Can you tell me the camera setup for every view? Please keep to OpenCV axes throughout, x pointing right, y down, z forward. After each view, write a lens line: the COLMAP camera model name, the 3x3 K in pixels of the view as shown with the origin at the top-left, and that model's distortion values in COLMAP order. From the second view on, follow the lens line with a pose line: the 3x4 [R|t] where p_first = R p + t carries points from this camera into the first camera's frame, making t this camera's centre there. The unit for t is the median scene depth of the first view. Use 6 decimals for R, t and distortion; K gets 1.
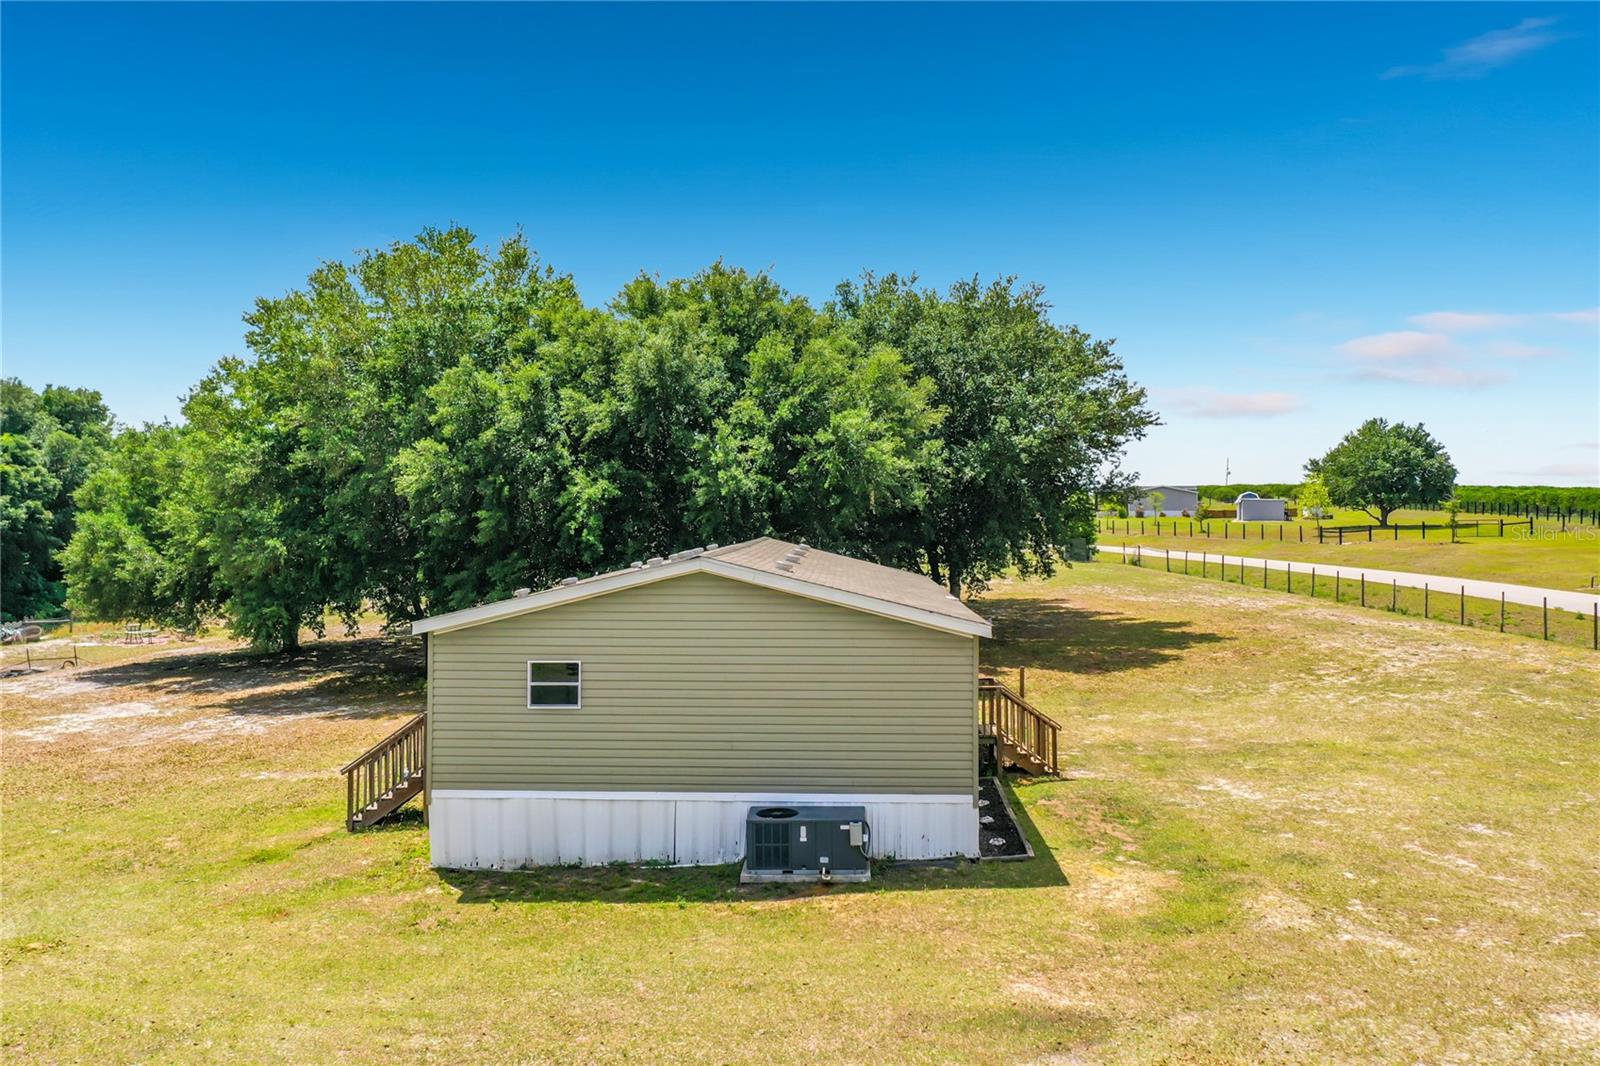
lens RADIAL K [[1275.9, 0, 780.2], [0, 1275.9, 510.4], [0, 0, 1]] dist [0.004399, -0.002099]
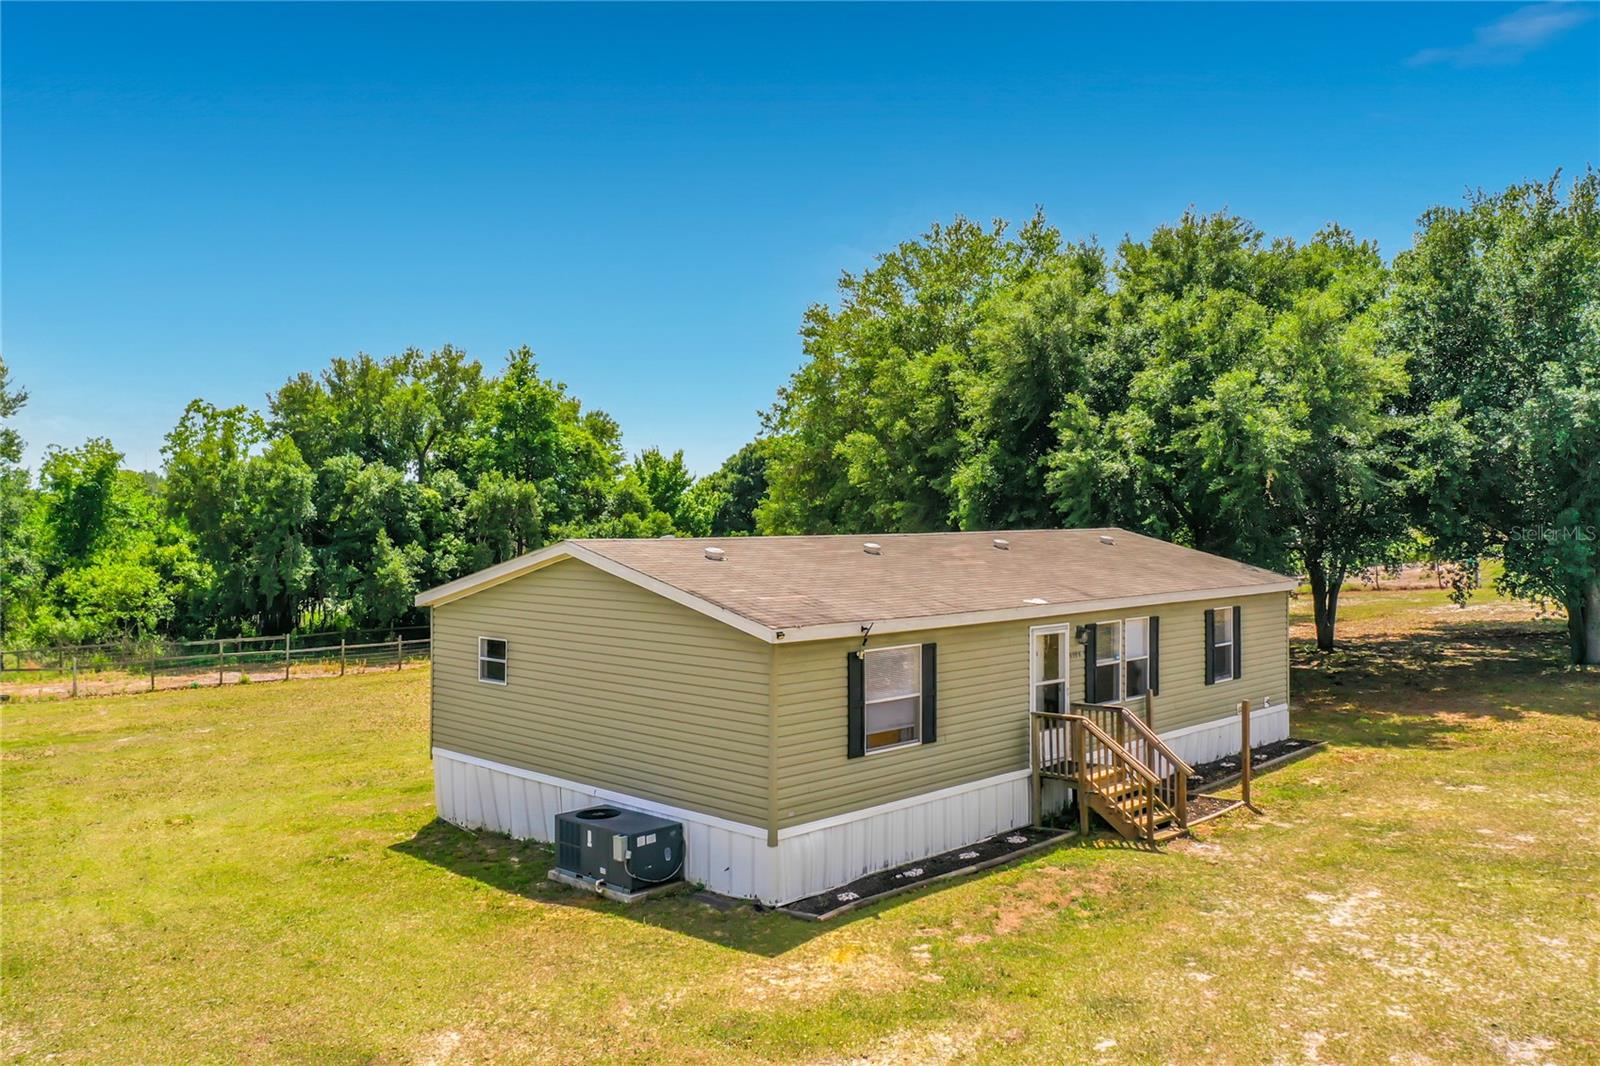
lens RADIAL K [[1275.9, 0, 780.2], [0, 1275.9, 510.4], [0, 0, 1]] dist [0.004399, -0.002099]
pose [[0.727256, -0.005776, -0.686342, 0.716960], [0.005362, 0.999982, -0.002734, 0.016974], [0.686346, -0.001692, 0.727274, 0.397344]]
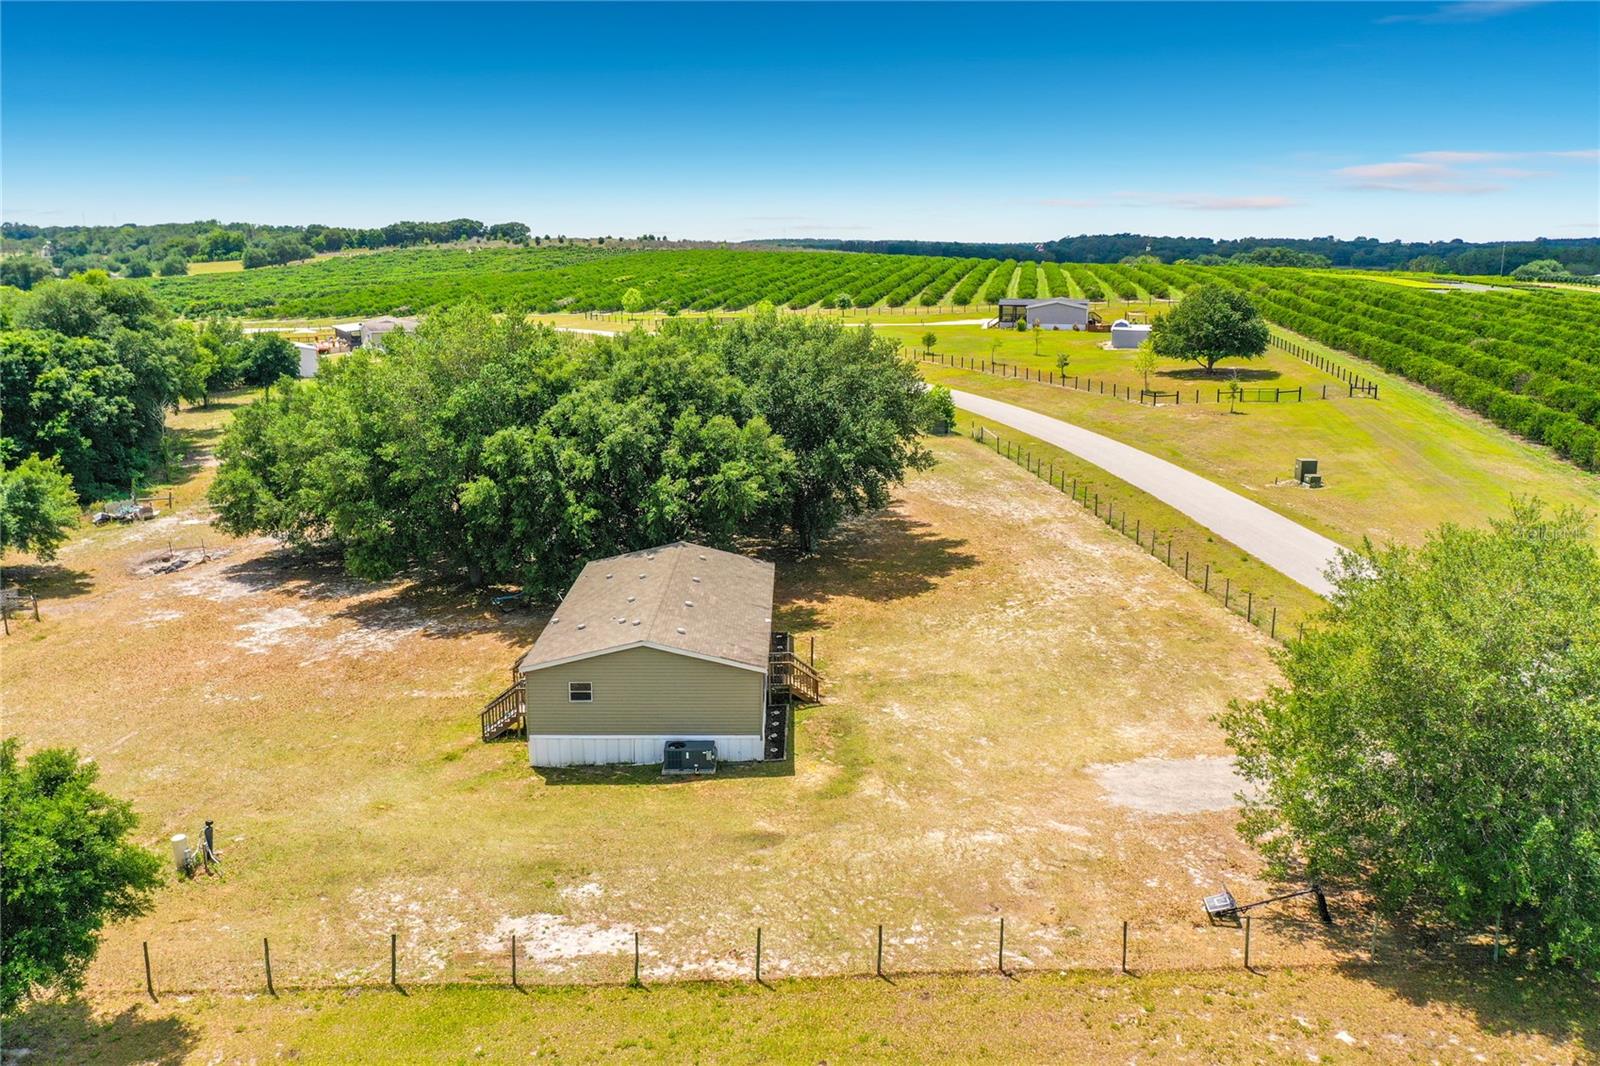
lens RADIAL K [[1300.5, 0, 794.9], [0, 1300.5, 453.9], [0, 0, 1]] dist [0.007438, 0.003348]
pose [[0.998780, -0.000673, 0.049368, 0.094740], [-0.007611, 0.985857, 0.167418, -0.688814], [-0.048782, -0.167590, 0.984649, -1.280520]]
